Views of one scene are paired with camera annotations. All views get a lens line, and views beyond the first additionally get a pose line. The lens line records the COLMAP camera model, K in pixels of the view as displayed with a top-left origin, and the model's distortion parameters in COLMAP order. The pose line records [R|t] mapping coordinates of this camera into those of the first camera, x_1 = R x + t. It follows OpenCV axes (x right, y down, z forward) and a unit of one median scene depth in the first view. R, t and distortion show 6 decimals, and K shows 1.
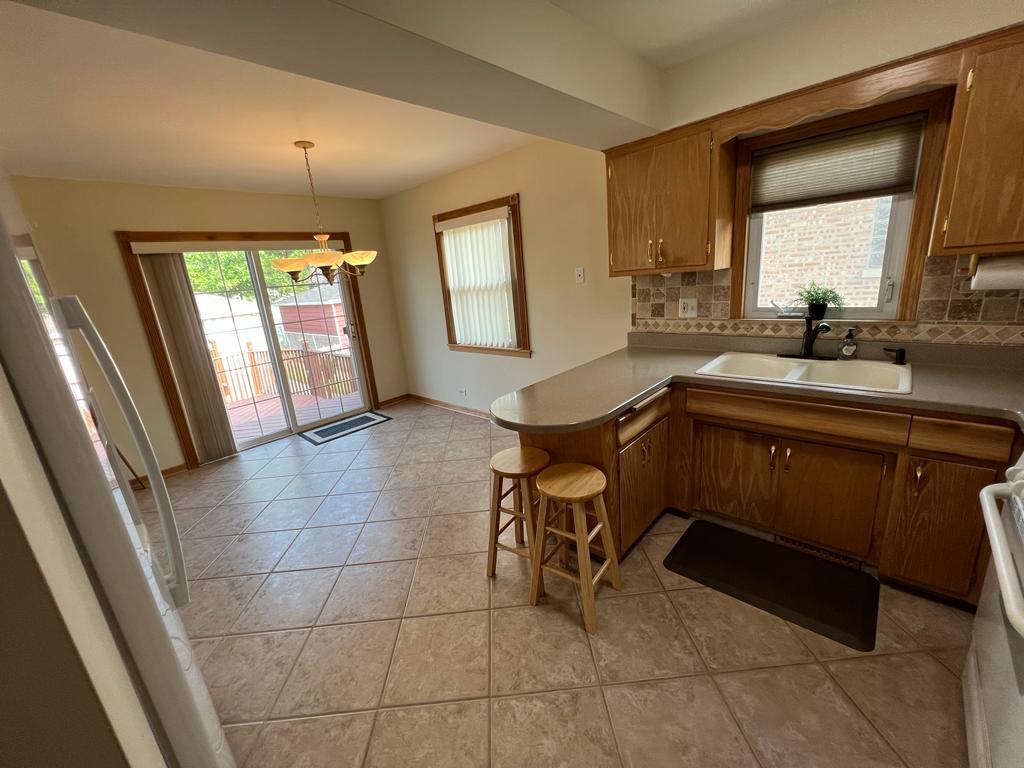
lens RADIAL K [[411.1, 0, 507.6], [0, 411.1, 382.4], [0, 0, 1]] dist [-0.001470, 0.000003]
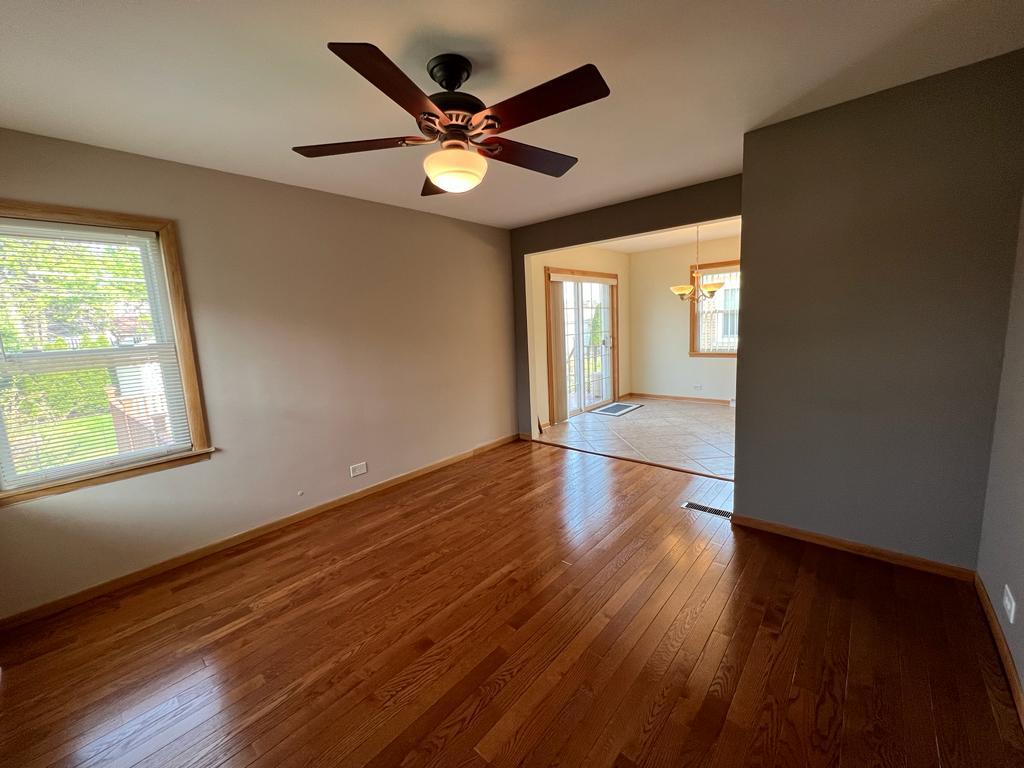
lens RADIAL K [[408.4, 0, 510.1], [0, 408.4, 384.4], [0, 0, 1]] dist [-0.002746, 0.000010]
pose [[0.998914, 0.032562, 0.033327, -0.877001], [-0.028567, 0.993065, -0.114046, 0.212672], [-0.036810, 0.112970, 0.992916, -0.402935]]
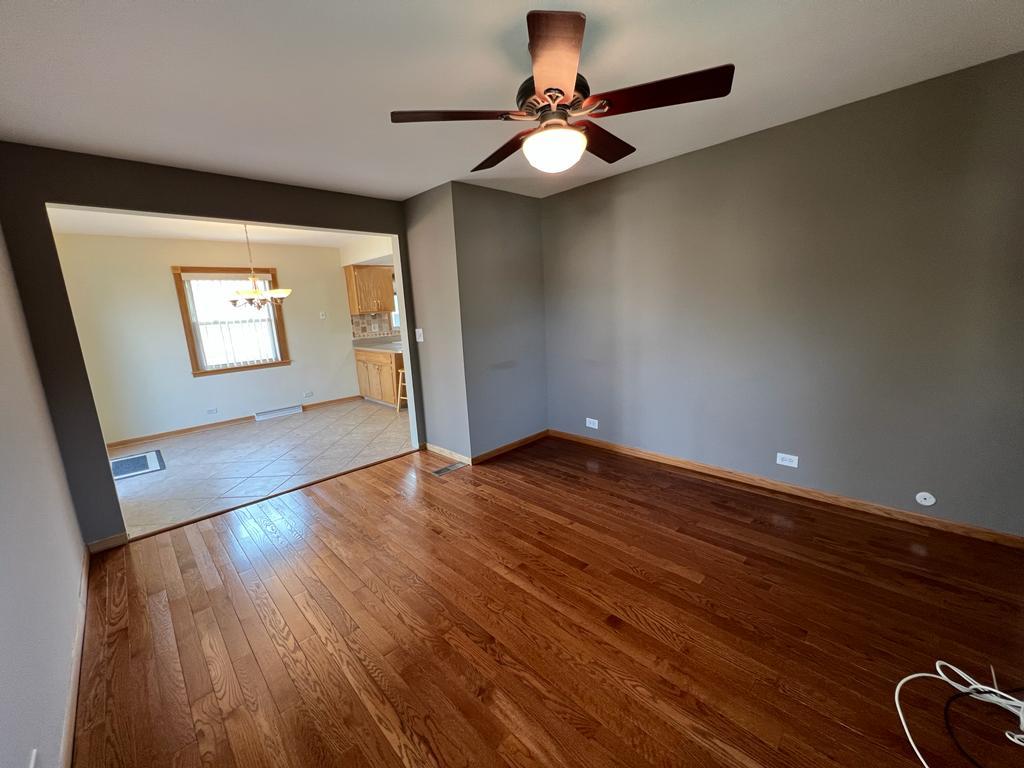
lens RADIAL K [[411.1, 0, 507.6], [0, 411.1, 382.4], [0, 0, 1]] dist [-0.001470, 0.000003]
pose [[0.057719, -0.098031, 0.993508, -1.361104], [0.307184, 0.948630, 0.075757, 0.132057], [-0.949898, 0.300817, 0.084868, 0.059475]]
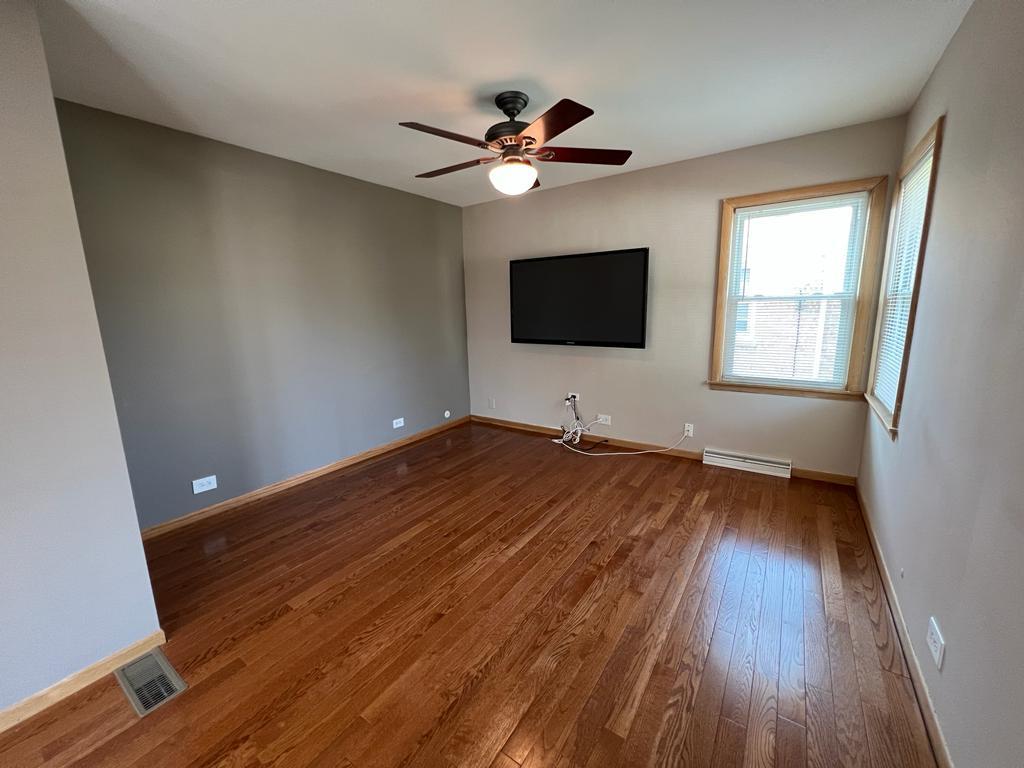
lens RADIAL K [[411.1, 0, 507.6], [0, 411.1, 382.4], [0, 0, 1]] dist [-0.001470, 0.000003]
pose [[-0.983078, 0.135703, -0.123051, -0.811722], [0.069206, 0.897080, 0.436416, -0.040798], [0.169609, 0.420515, -0.891291, 0.580754]]
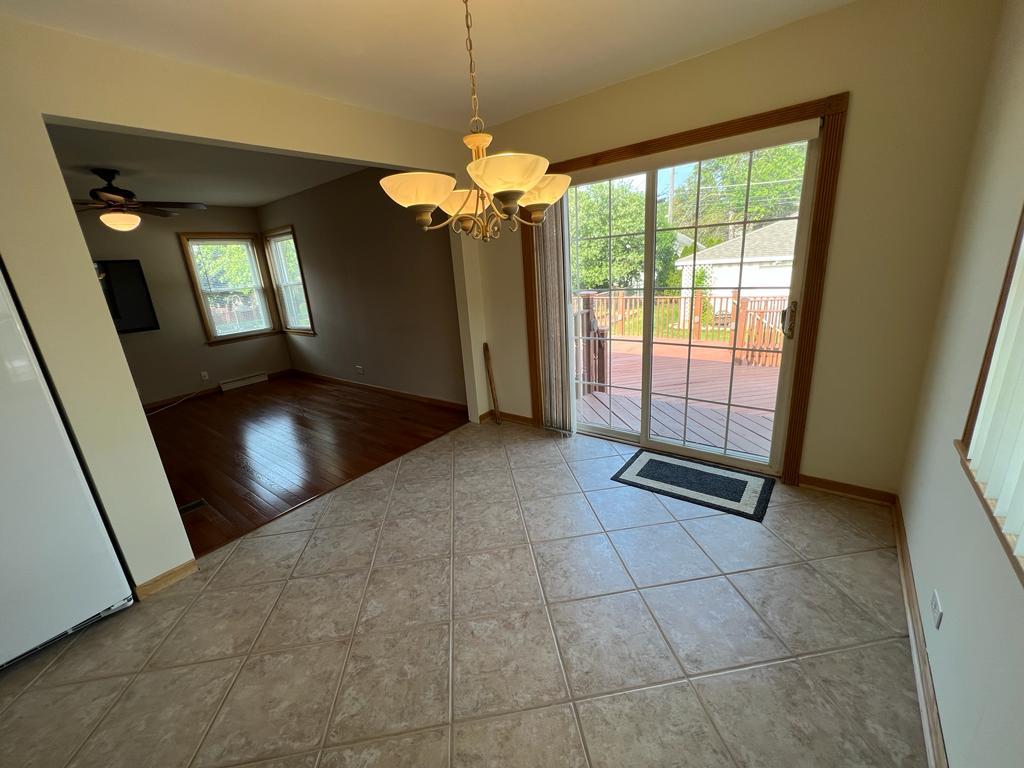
lens RADIAL K [[408.4, 0, 510.1], [0, 408.4, 384.4], [0, 0, 1]] dist [-0.002746, 0.000010]
pose [[0.097466, 0.363774, -0.926374, 0.076945], [-0.194641, 0.919799, 0.340713, -0.179418], [0.976020, 0.147102, 0.160455, 0.695232]]
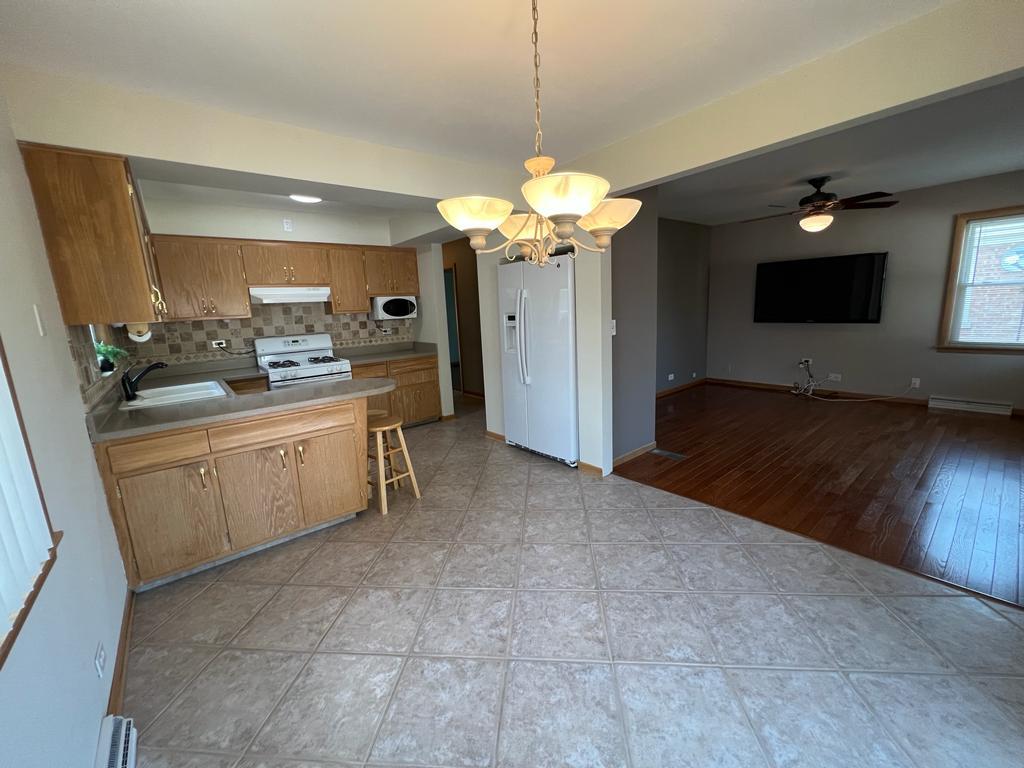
lens RADIAL K [[411.1, 0, 507.6], [0, 411.1, 382.4], [0, 0, 1]] dist [-0.001470, 0.000003]
pose [[-0.981610, 0.111909, 0.154657, -0.320140], [0.167390, 0.894064, 0.415487, -0.231224], [-0.091777, 0.433734, -0.896355, 1.072657]]
